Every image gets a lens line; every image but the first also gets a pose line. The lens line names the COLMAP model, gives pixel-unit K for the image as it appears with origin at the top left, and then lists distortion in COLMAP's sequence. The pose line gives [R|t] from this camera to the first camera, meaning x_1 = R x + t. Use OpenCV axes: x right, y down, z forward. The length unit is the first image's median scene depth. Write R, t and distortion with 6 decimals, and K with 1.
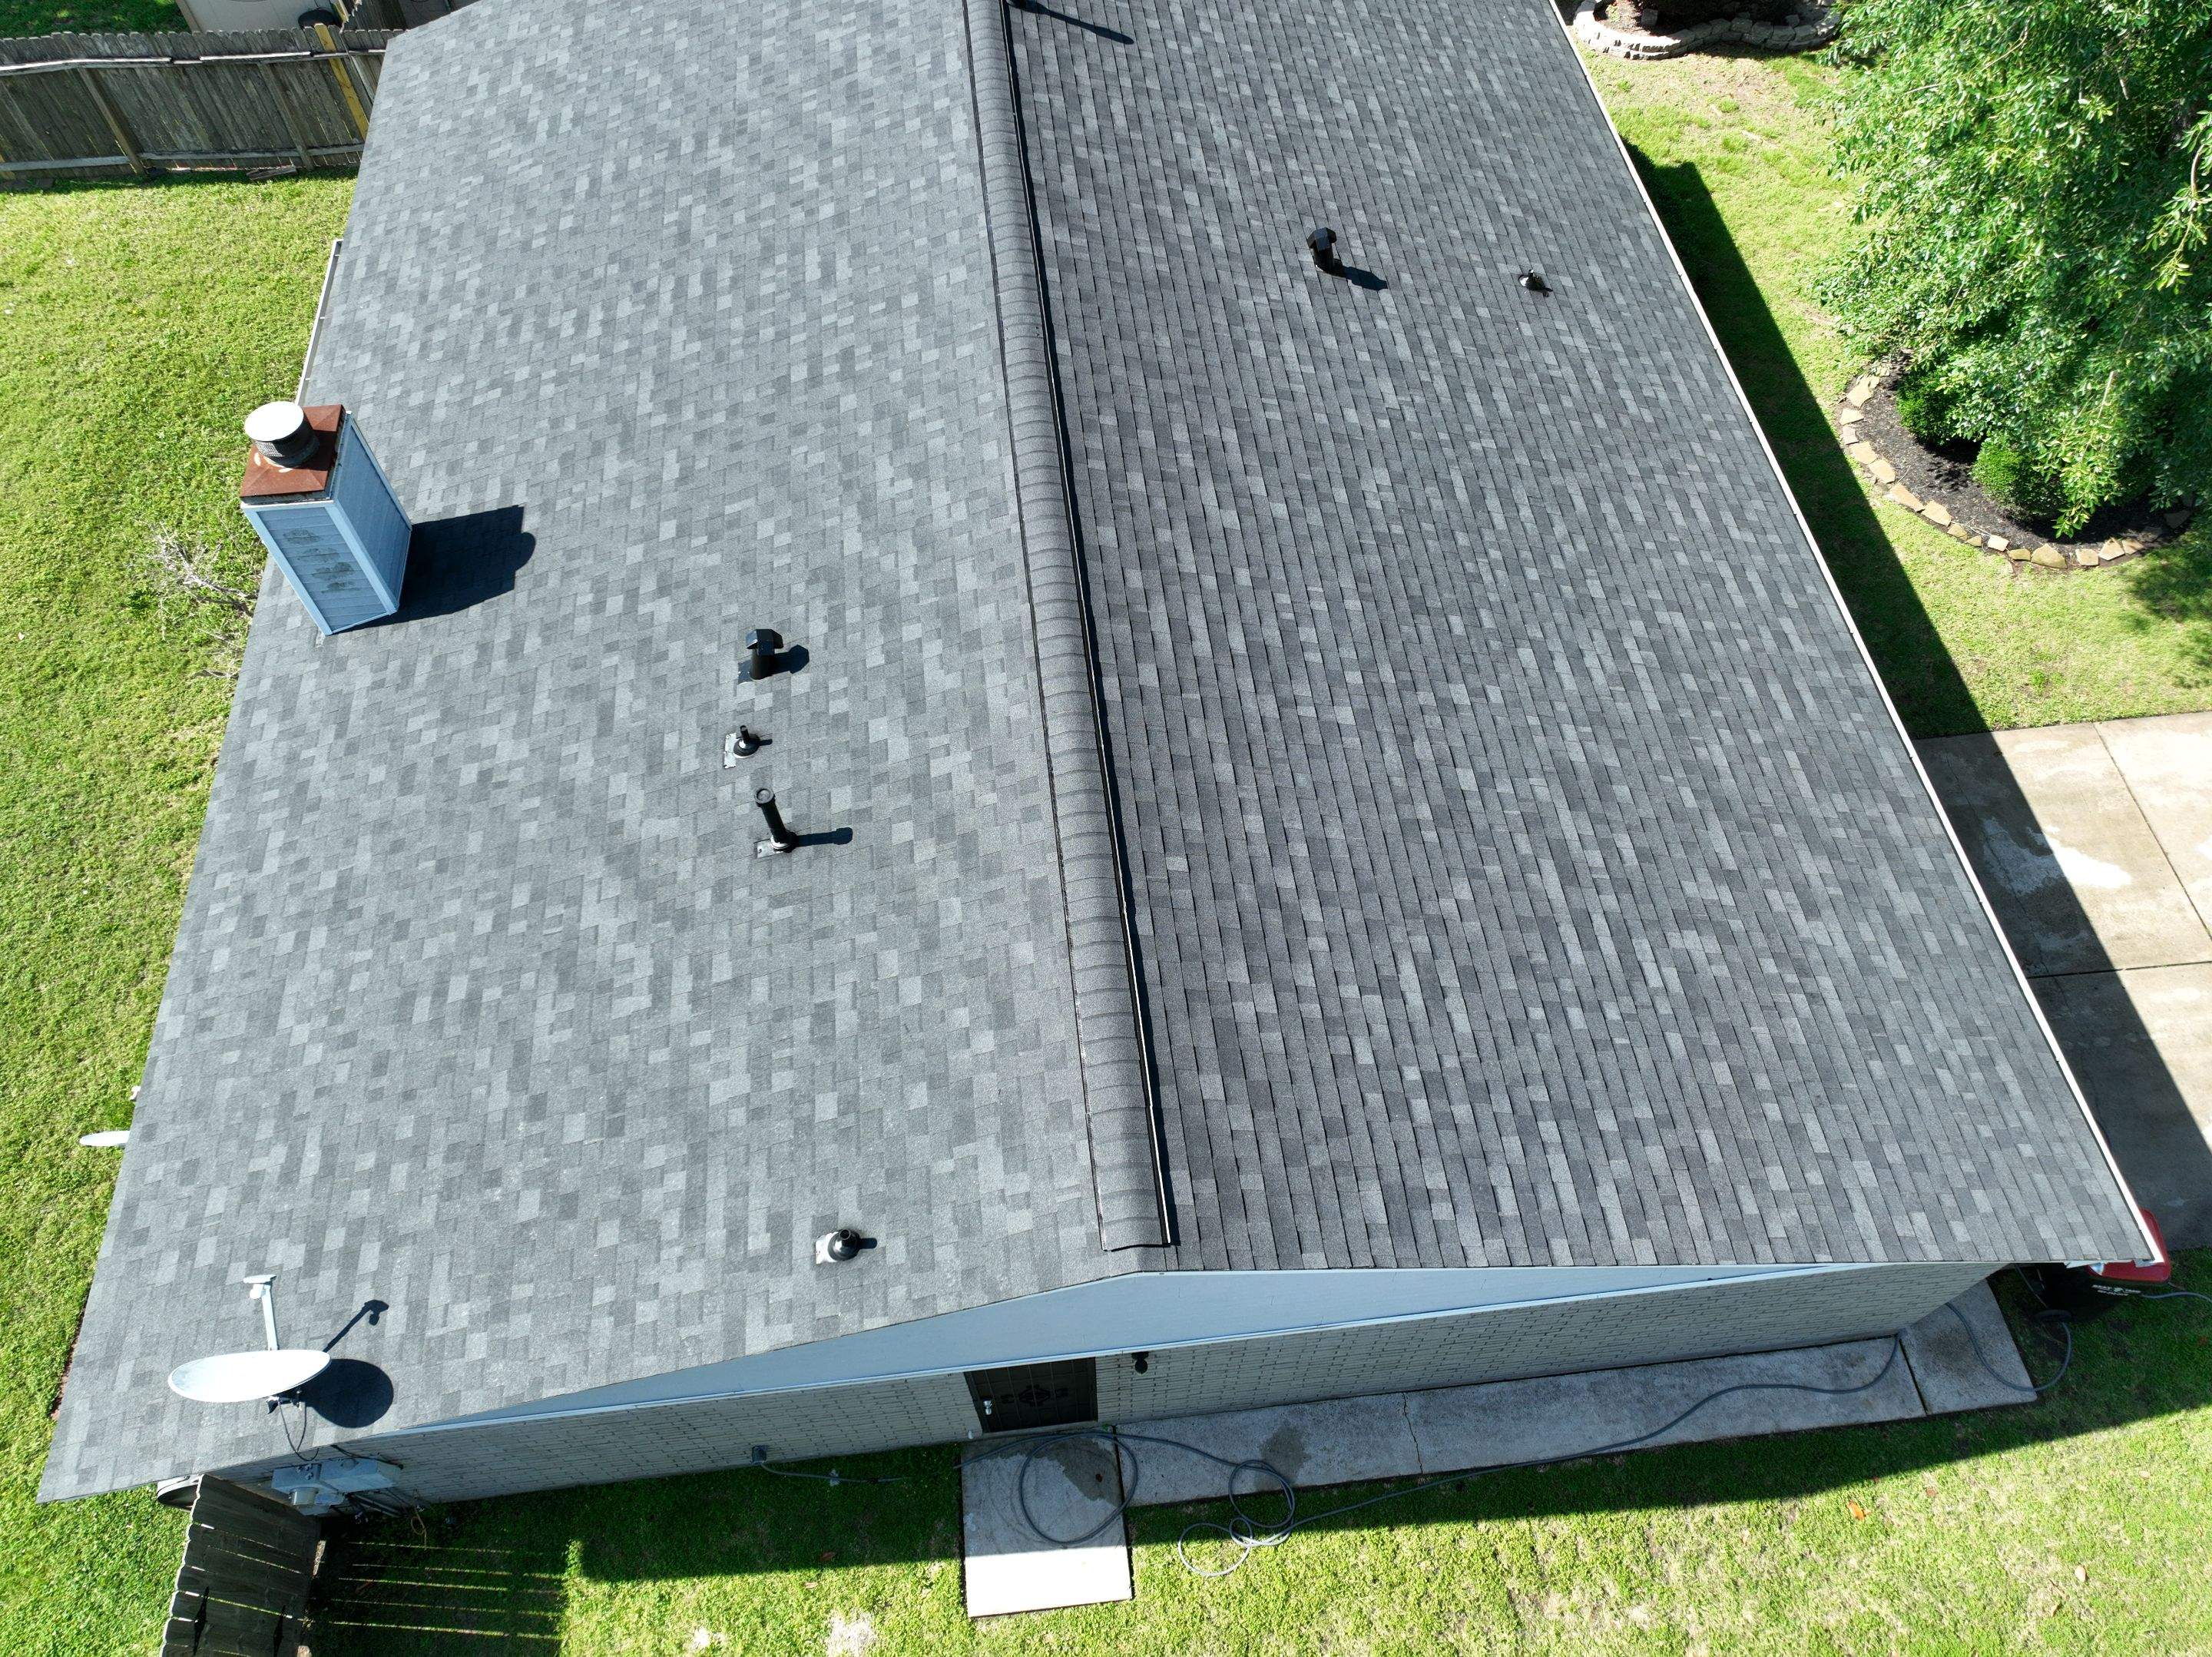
lens RADIAL K [[1551.8, 0, 1102.0], [0, 1551.8, 829.4], [0, 0, 1]] dist [-0.001588, 0.016092]
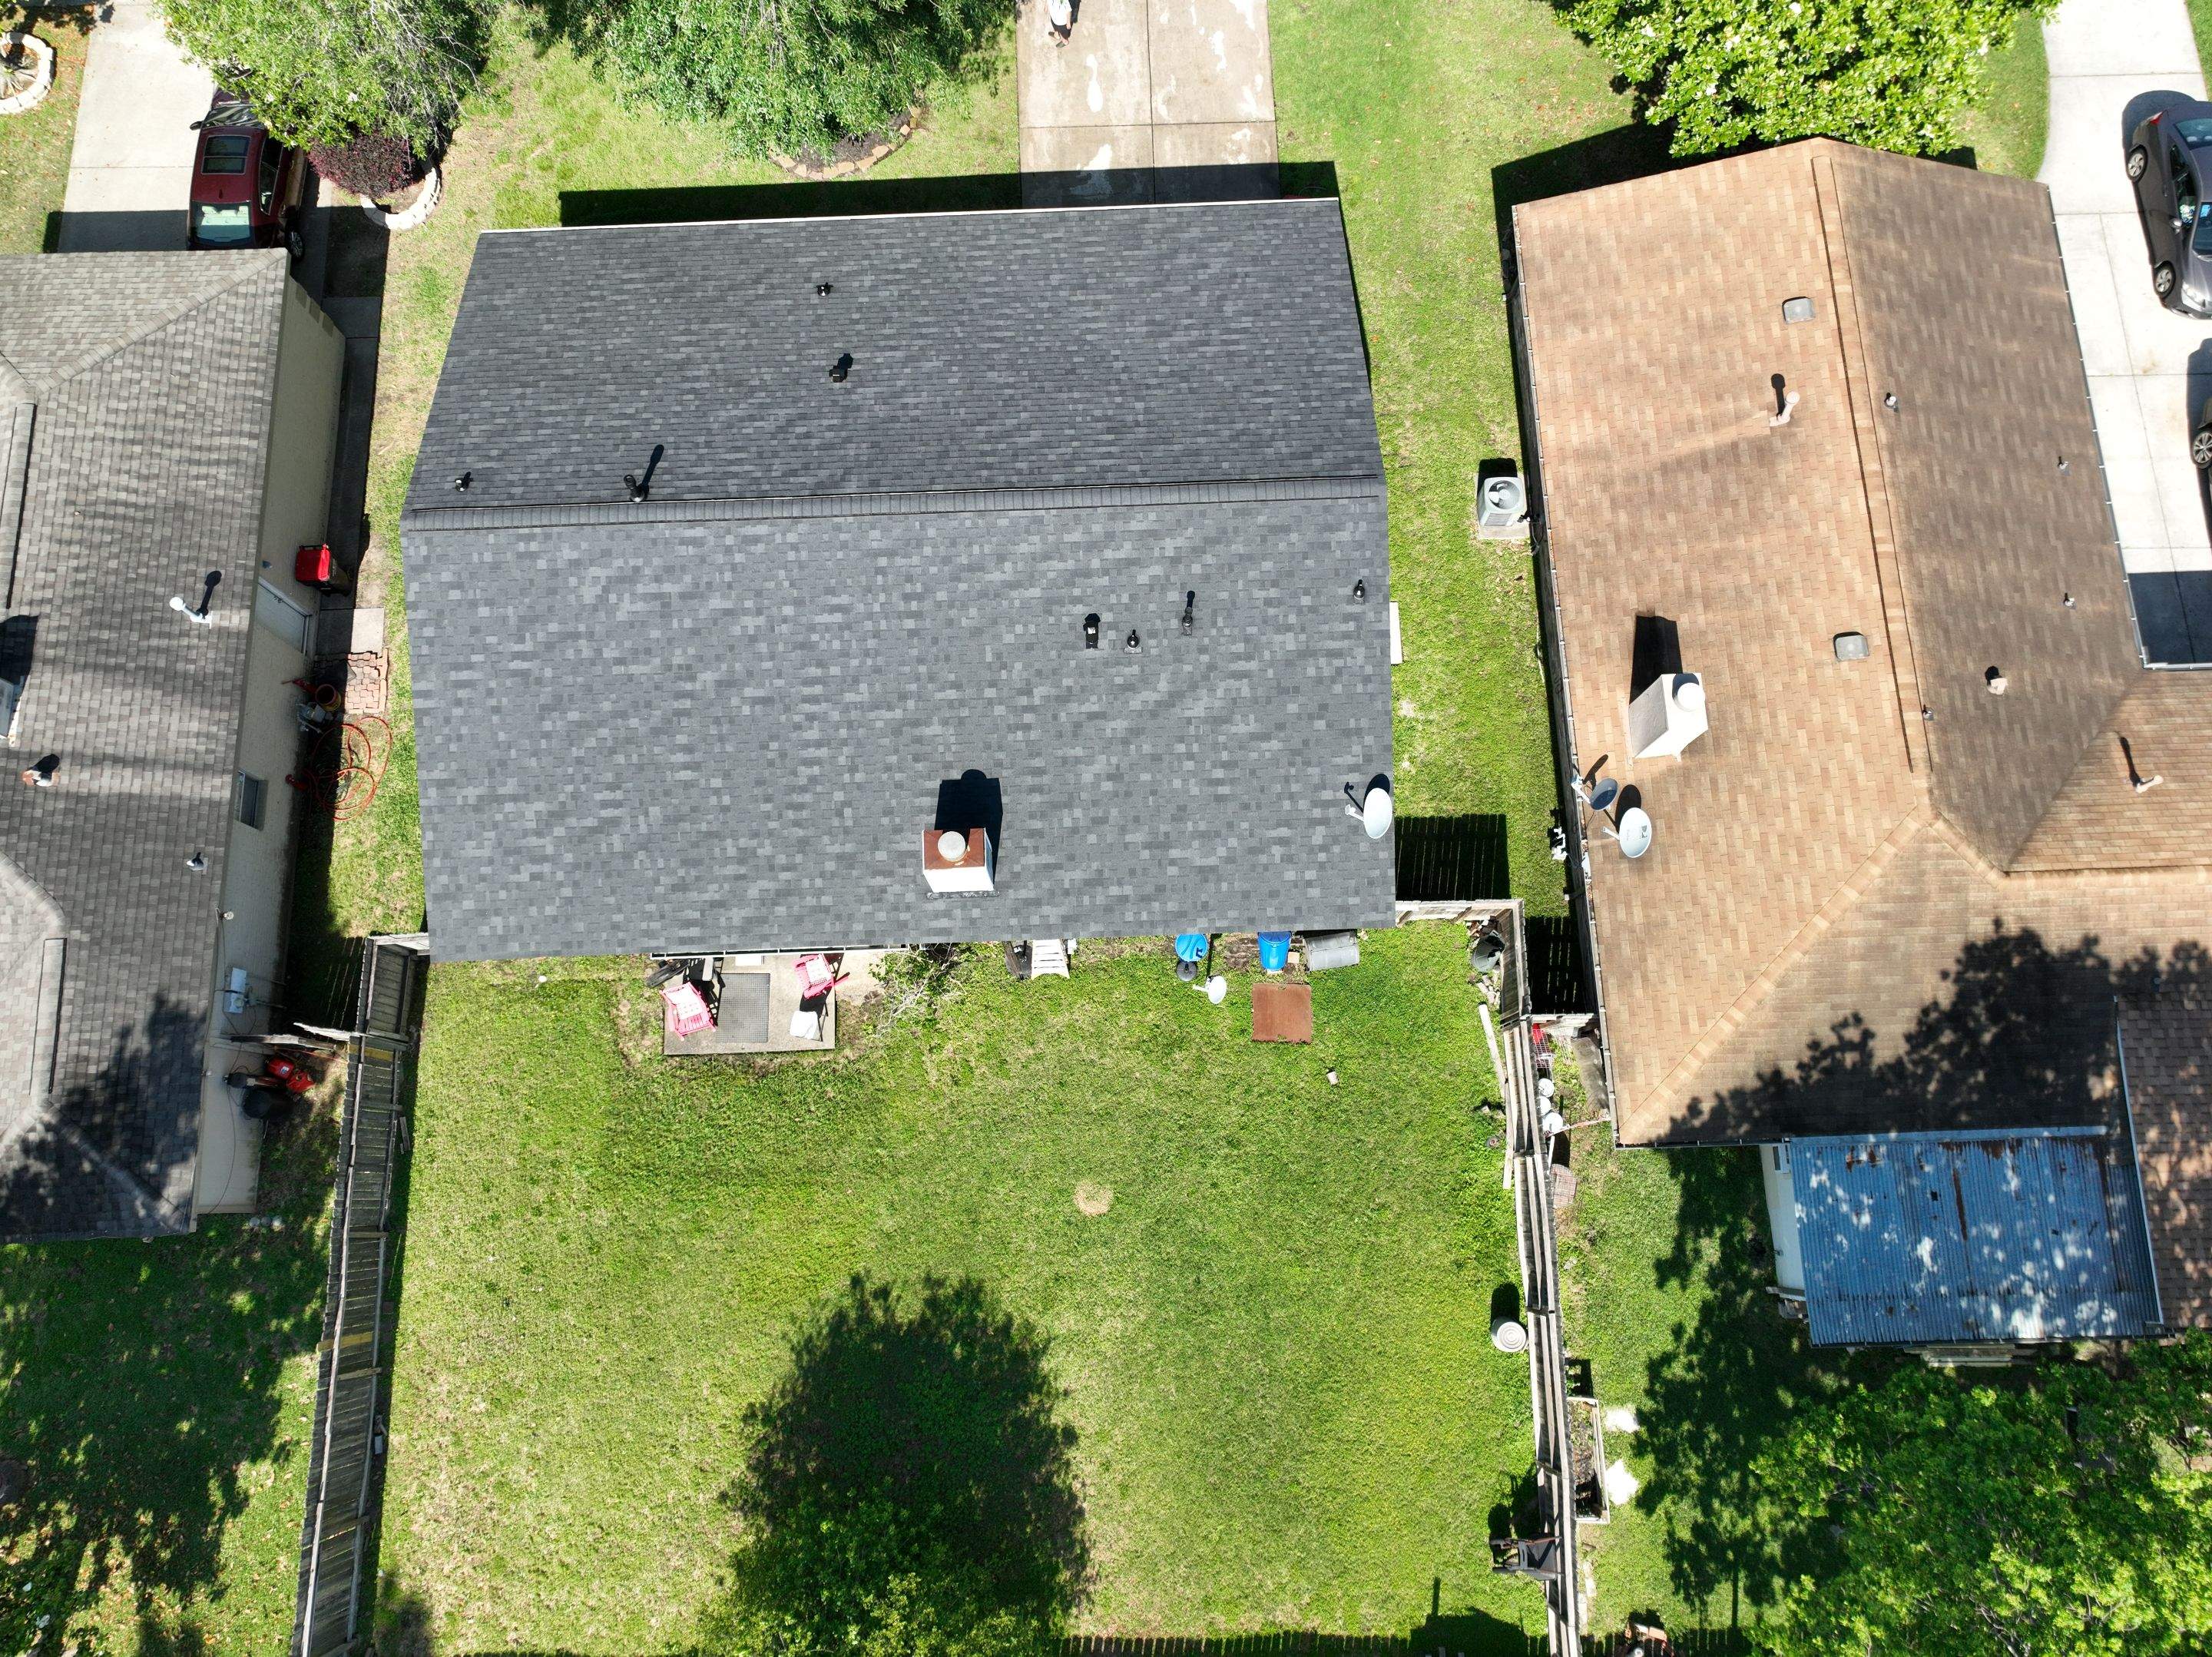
lens RADIAL K [[1551.8, 0, 1104.3], [0, 1551.8, 827.8], [0, 0, 1]] dist [-0.001588, 0.016092]
pose [[0.074017, -0.968635, 0.237207, -0.965785], [0.845769, 0.187000, 0.499705, -1.100253], [-0.528390, 0.163636, 0.833083, -0.797413]]
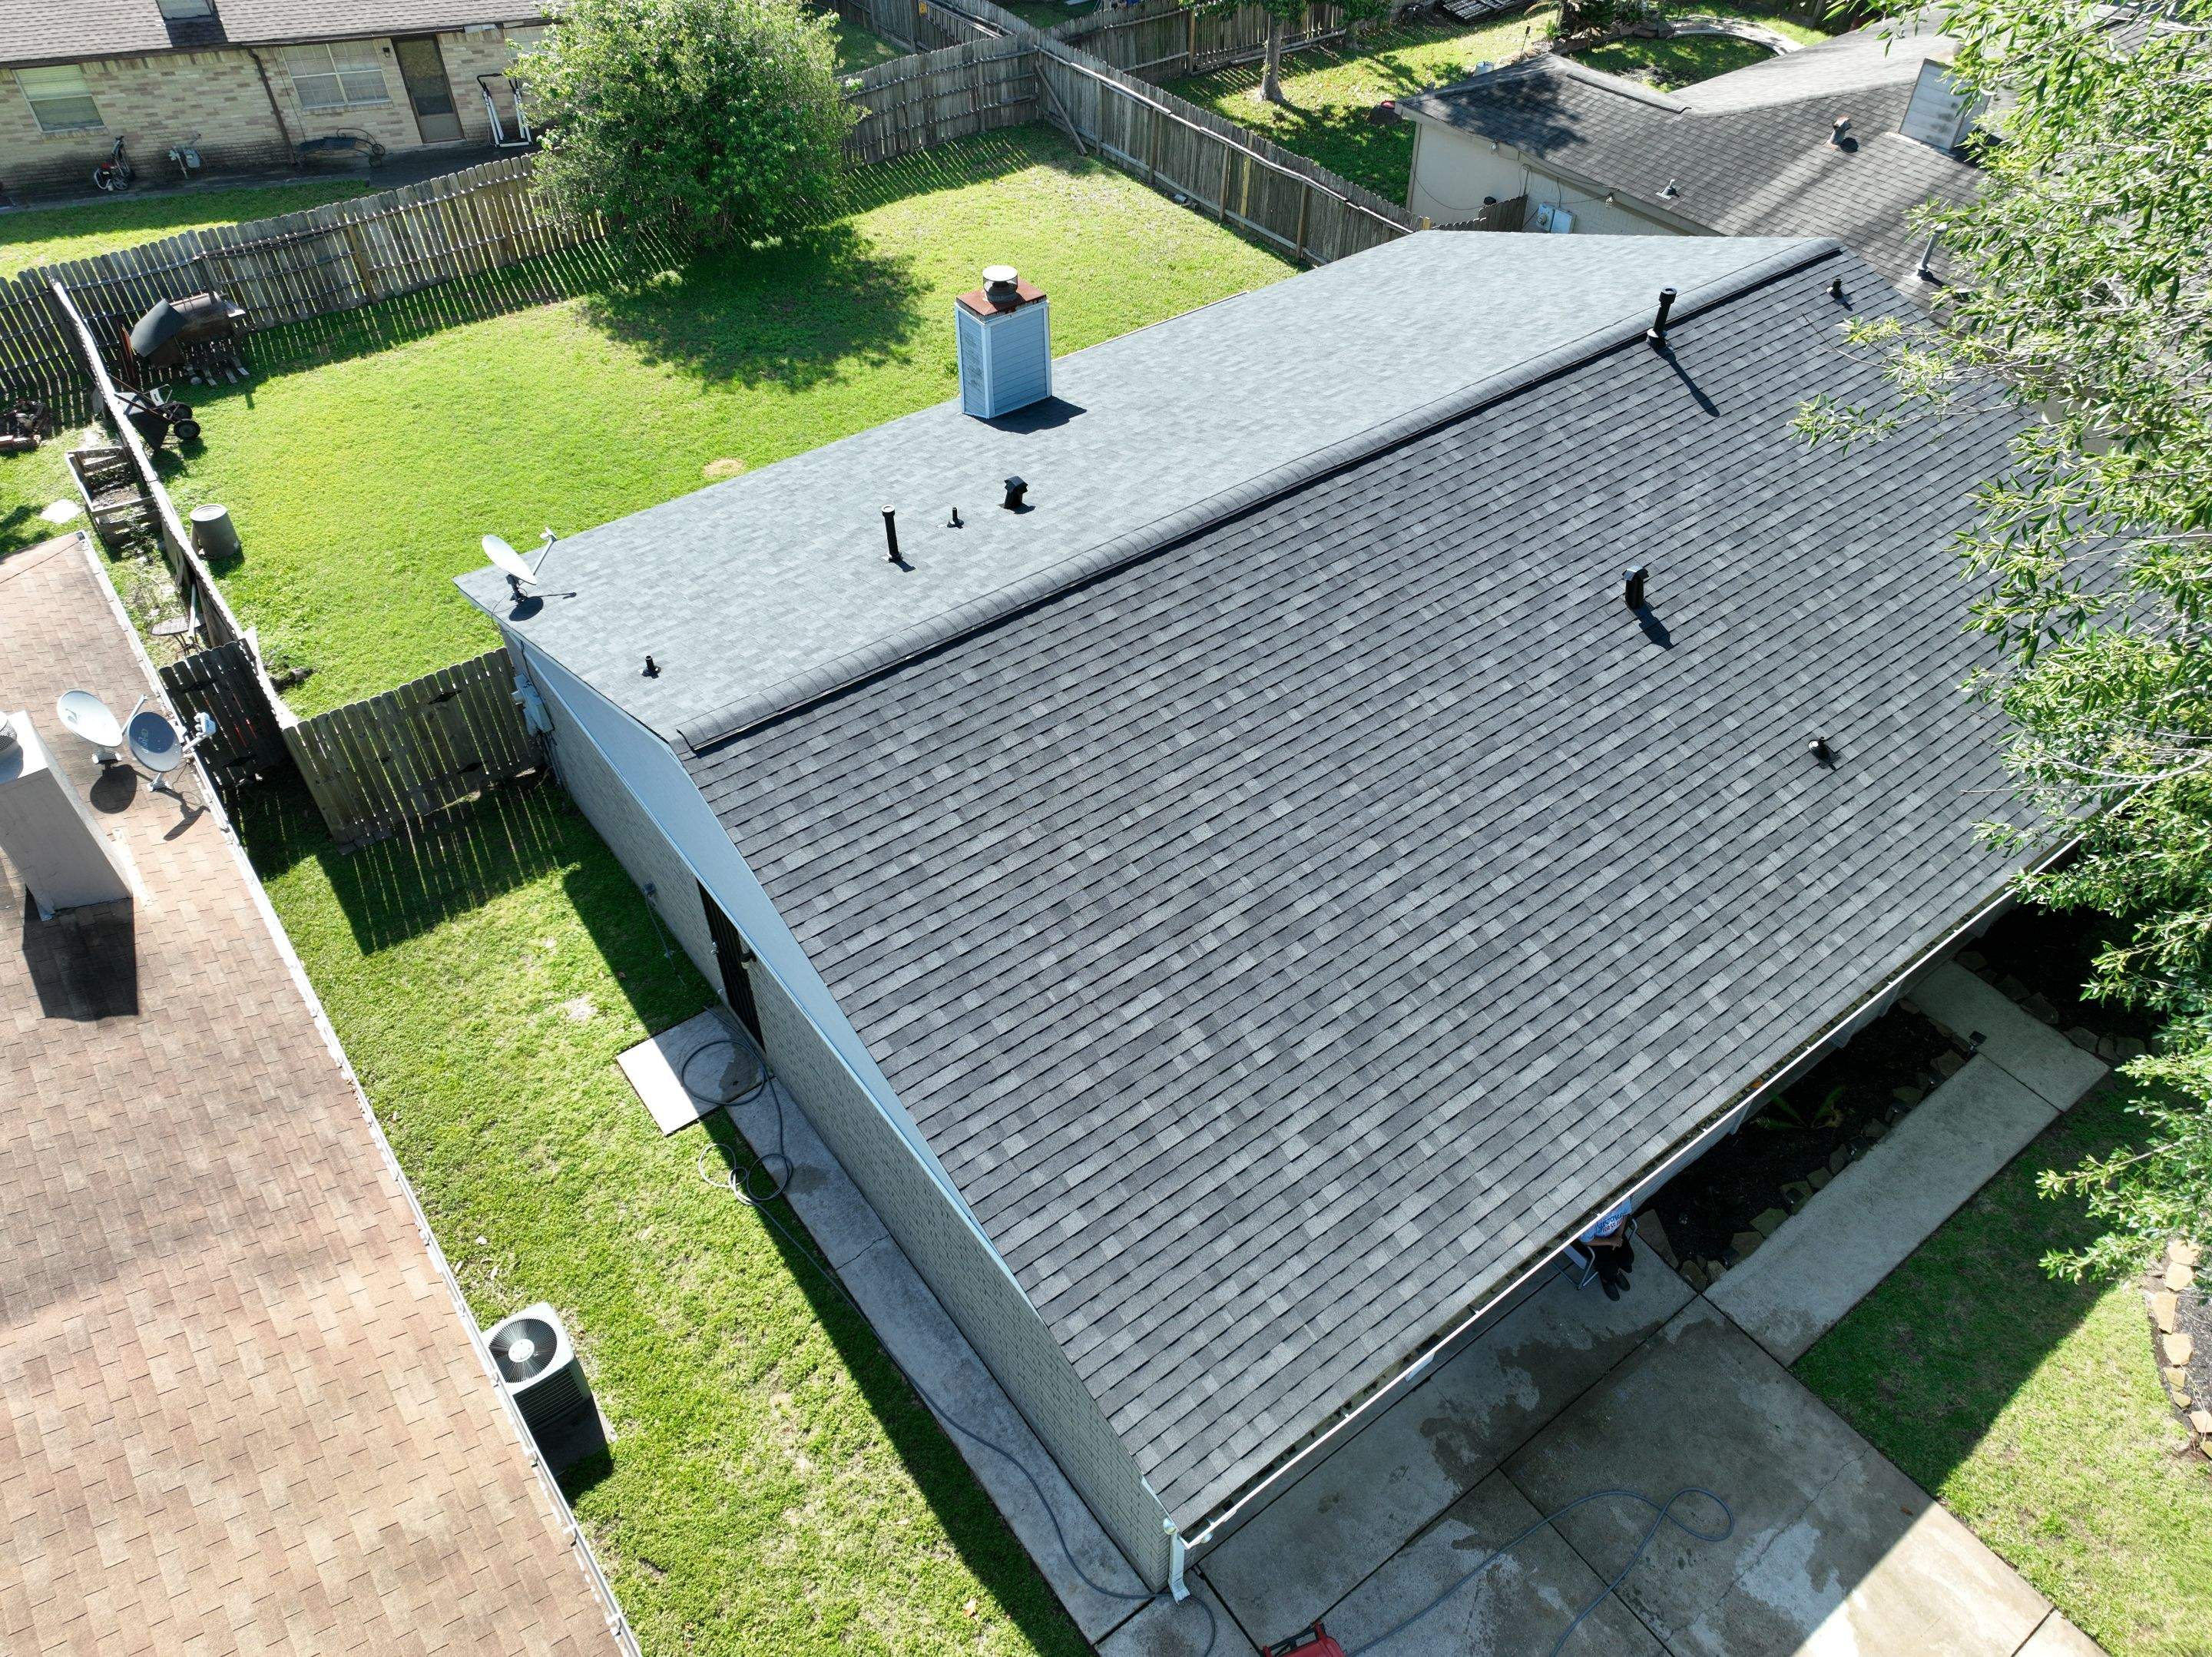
lens RADIAL K [[1551.8, 0, 1103.3], [0, 1551.8, 830.3], [0, 0, 1]] dist [-0.001588, 0.016092]
pose [[0.507295, 0.606758, -0.611961, 0.862894], [-0.727372, 0.682294, 0.073526, -0.061186], [0.462150, 0.407824, 0.787463, 0.003894]]
